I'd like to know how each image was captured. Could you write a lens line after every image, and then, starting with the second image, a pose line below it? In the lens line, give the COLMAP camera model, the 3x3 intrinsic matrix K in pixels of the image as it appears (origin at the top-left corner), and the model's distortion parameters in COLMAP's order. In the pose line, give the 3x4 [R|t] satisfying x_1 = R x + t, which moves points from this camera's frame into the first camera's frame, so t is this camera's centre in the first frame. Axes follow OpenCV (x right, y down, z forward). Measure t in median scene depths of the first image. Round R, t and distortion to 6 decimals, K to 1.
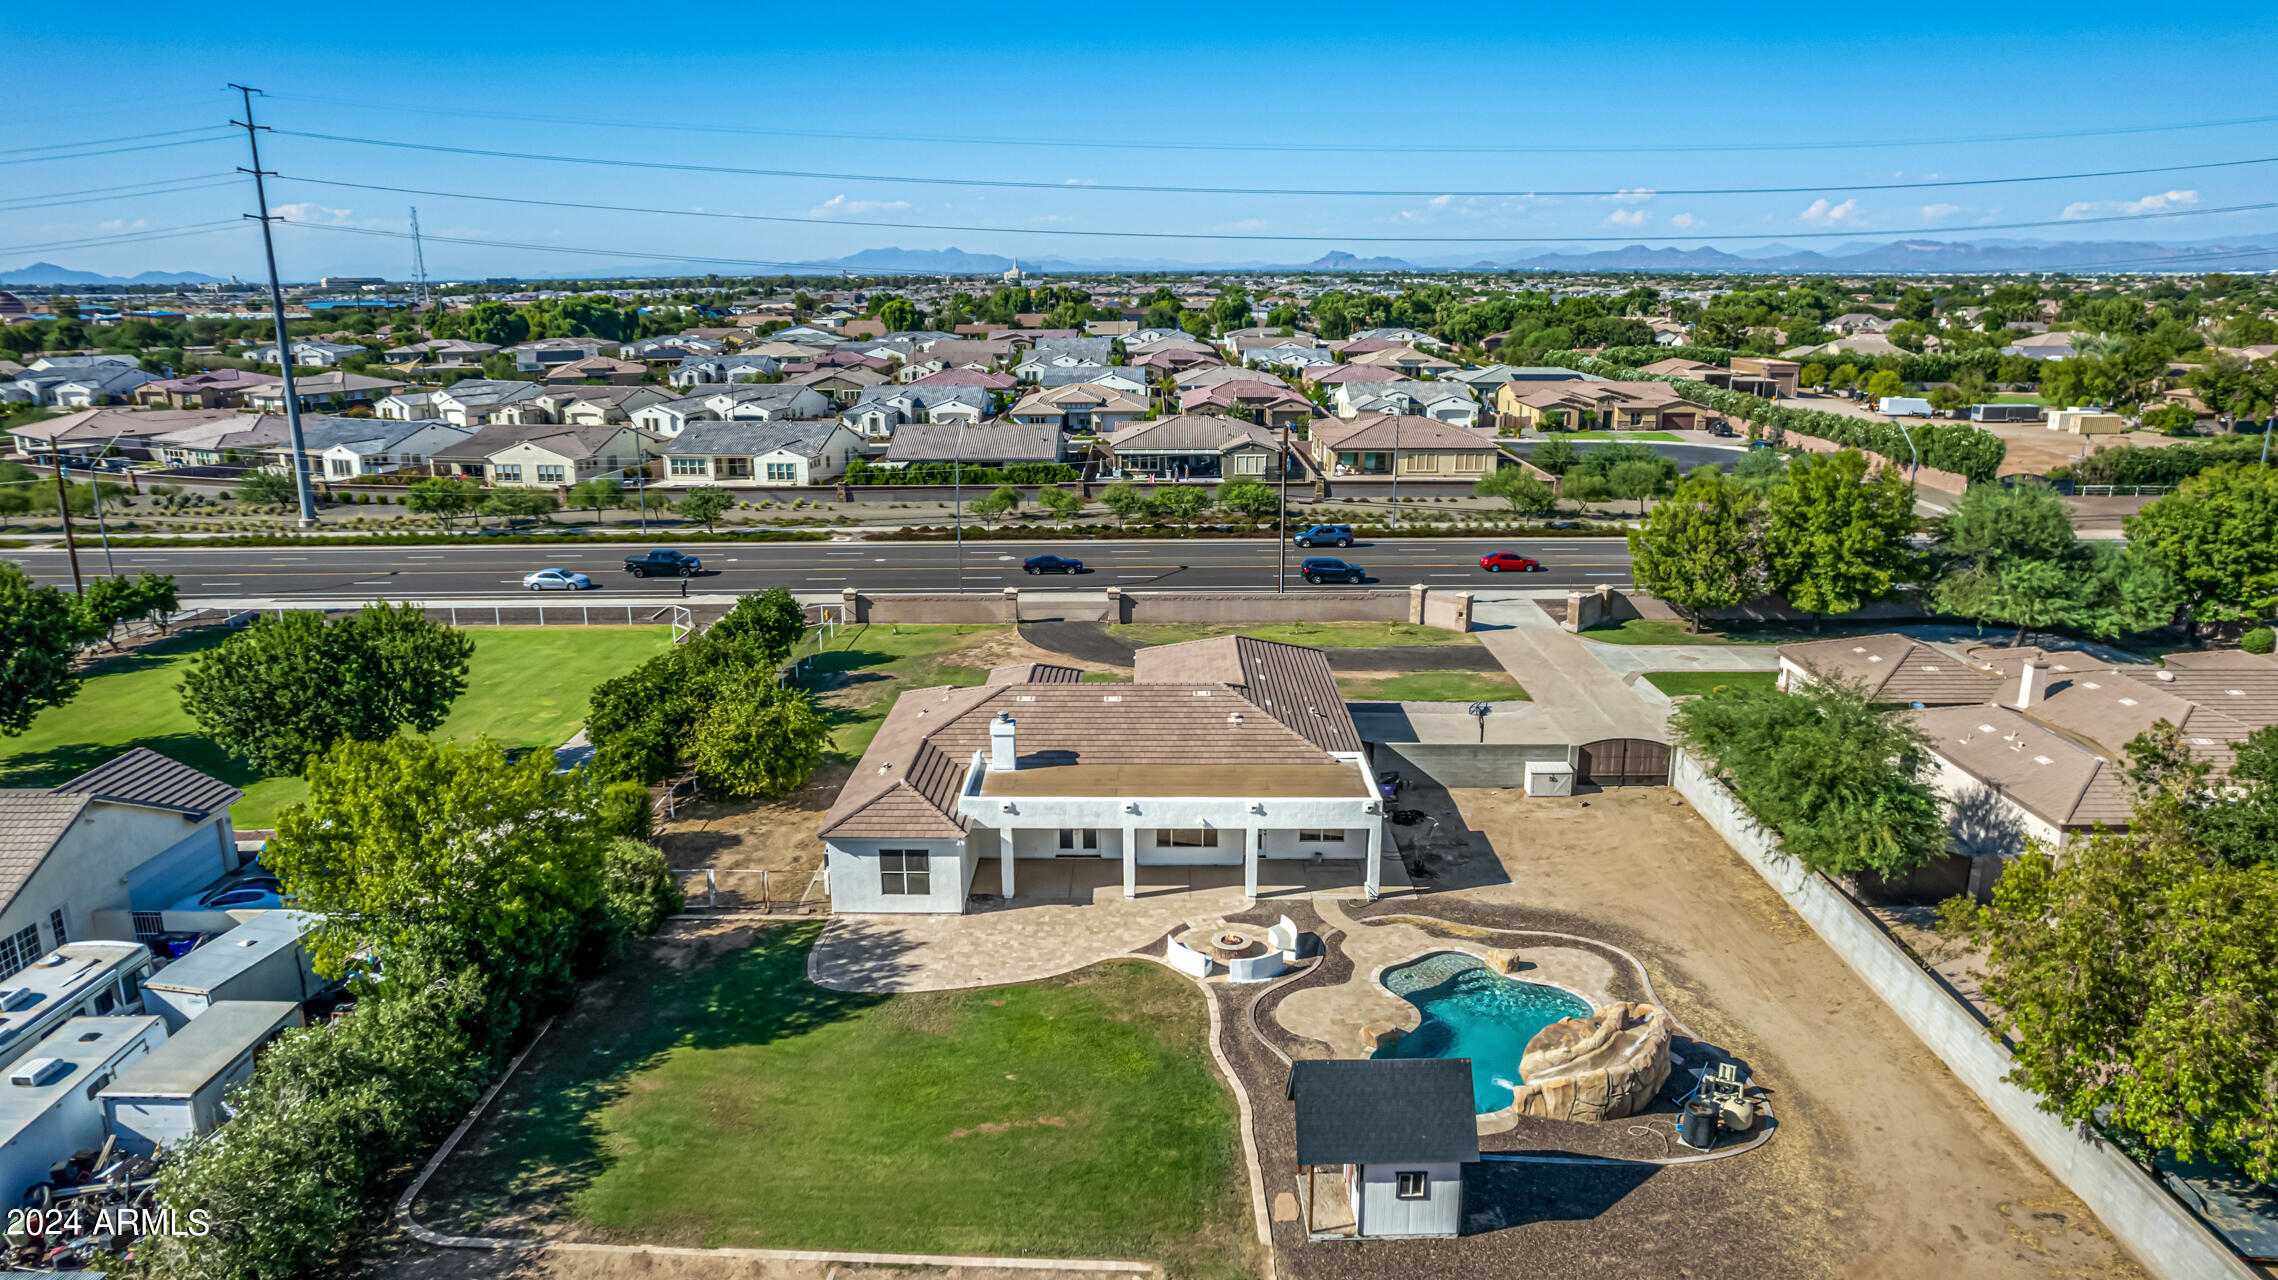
lens RADIAL K [[1452.4, 0, 1142.9], [0, 1452.4, 645.9], [0, 0, 1]] dist [-0.073703, 0.065998]
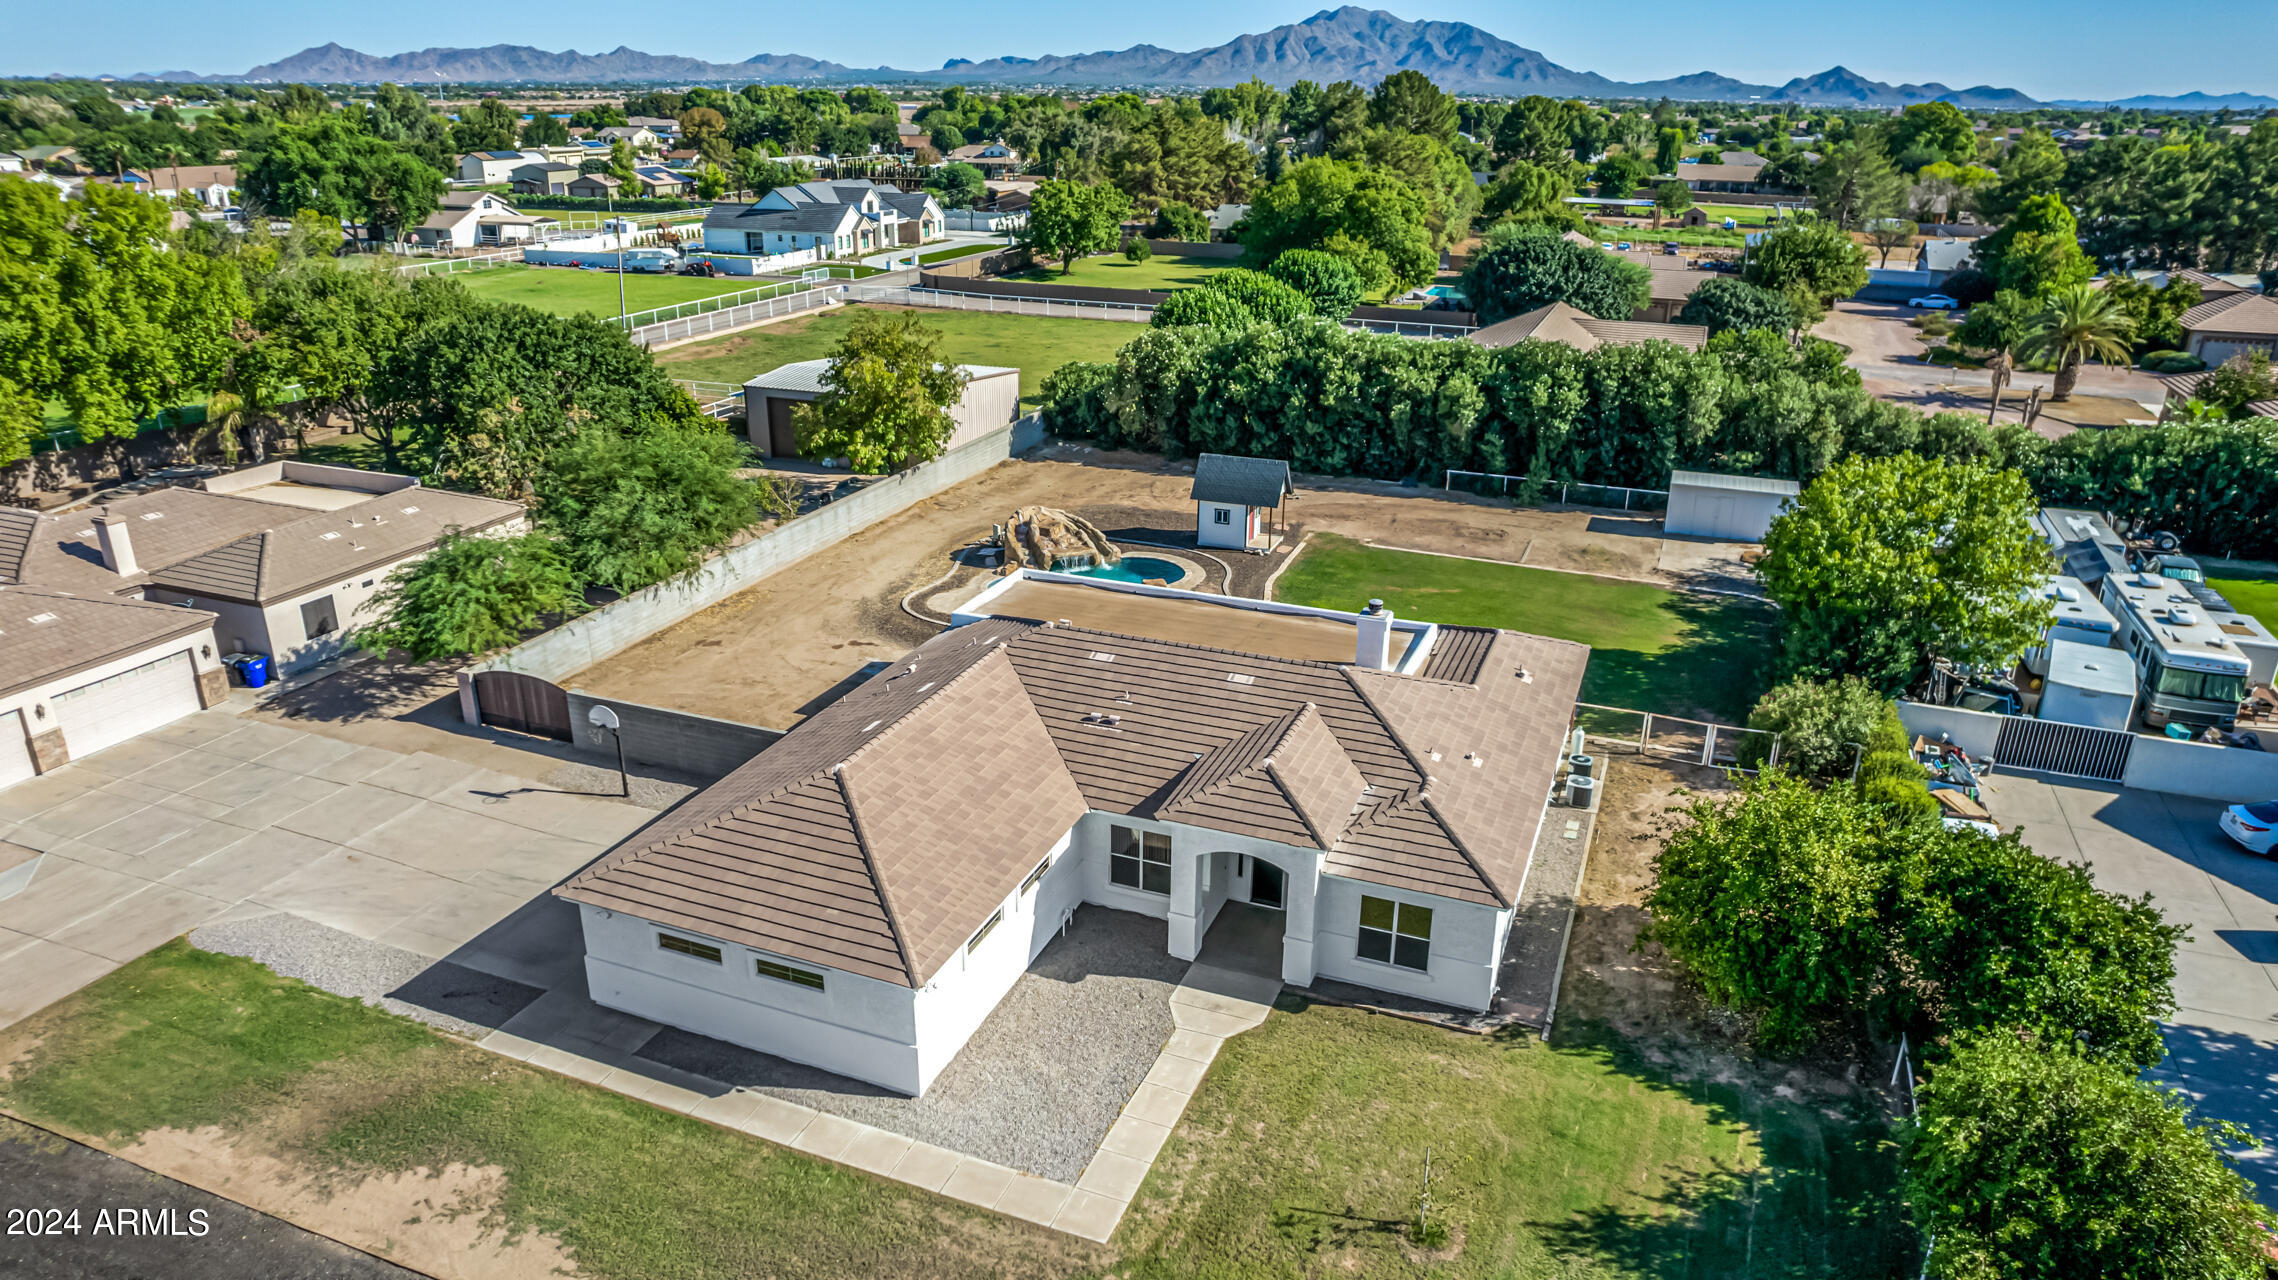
lens RADIAL K [[1452.5, 0, 1141.1], [0, 1452.5, 652.9], [0, 0, 1]] dist [-0.071600, 0.059930]
pose [[-0.933917, -0.135871, 0.330664, -0.257575], [0.084428, 0.814964, 0.573329, -0.420555], [-0.347378, 0.563359, -0.749637, 1.760935]]
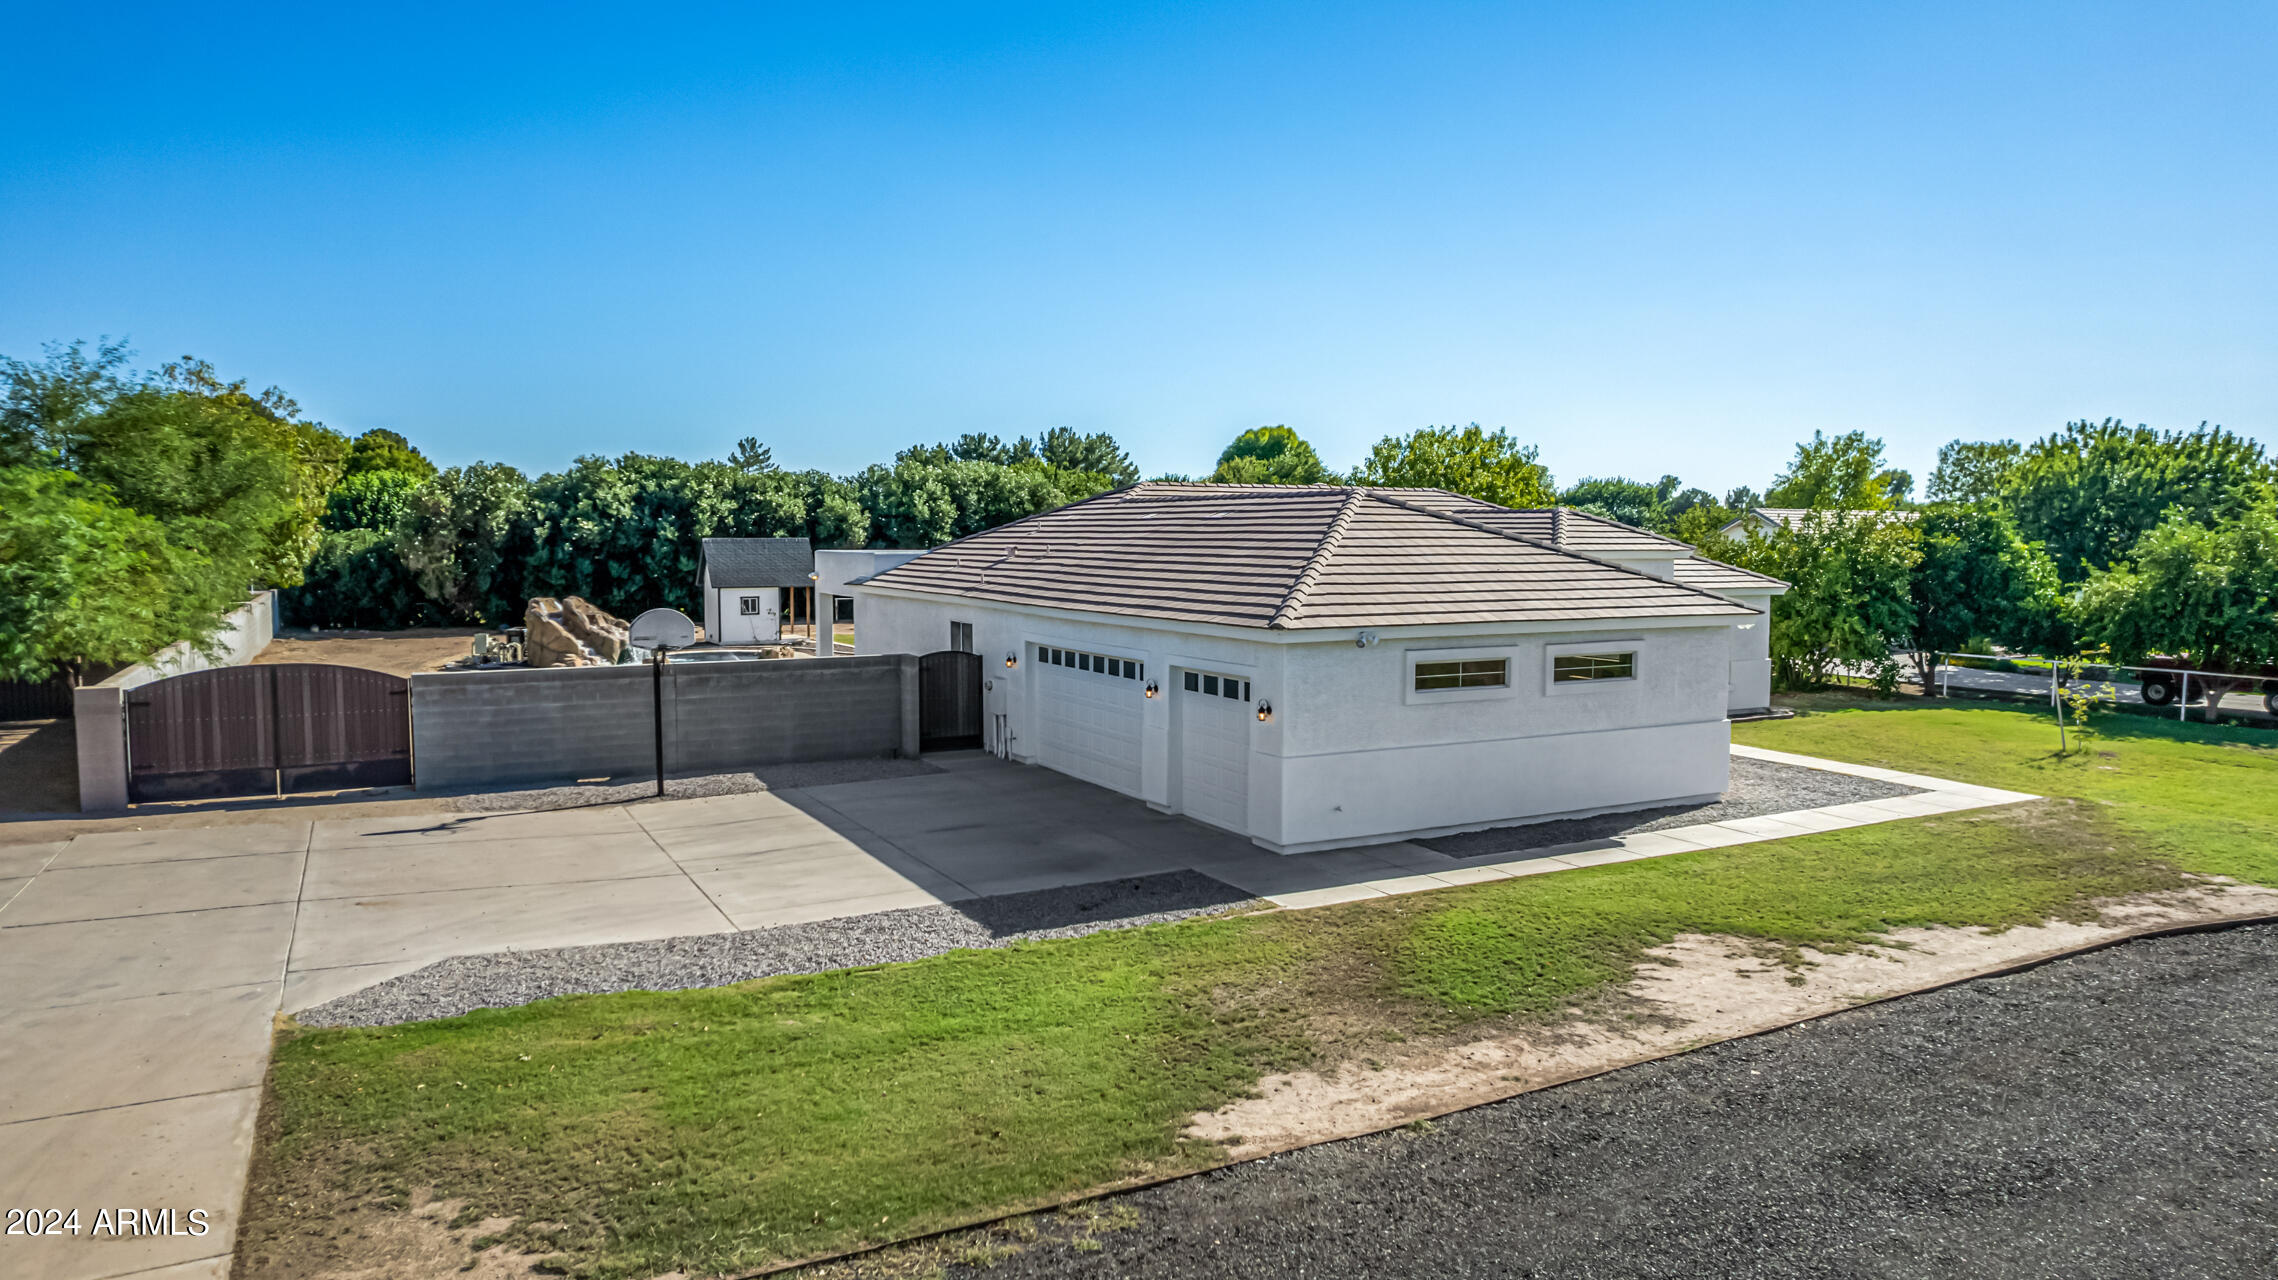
lens RADIAL K [[1452.5, 0, 1141.1], [0, 1452.5, 652.9], [0, 0, 1]] dist [-0.071600, 0.059930]
pose [[-0.875702, 0.040505, -0.481149, 0.384532], [-0.122160, 0.945471, 0.301928, -0.096173], [0.467143, 0.323177, -0.823003, 1.725613]]
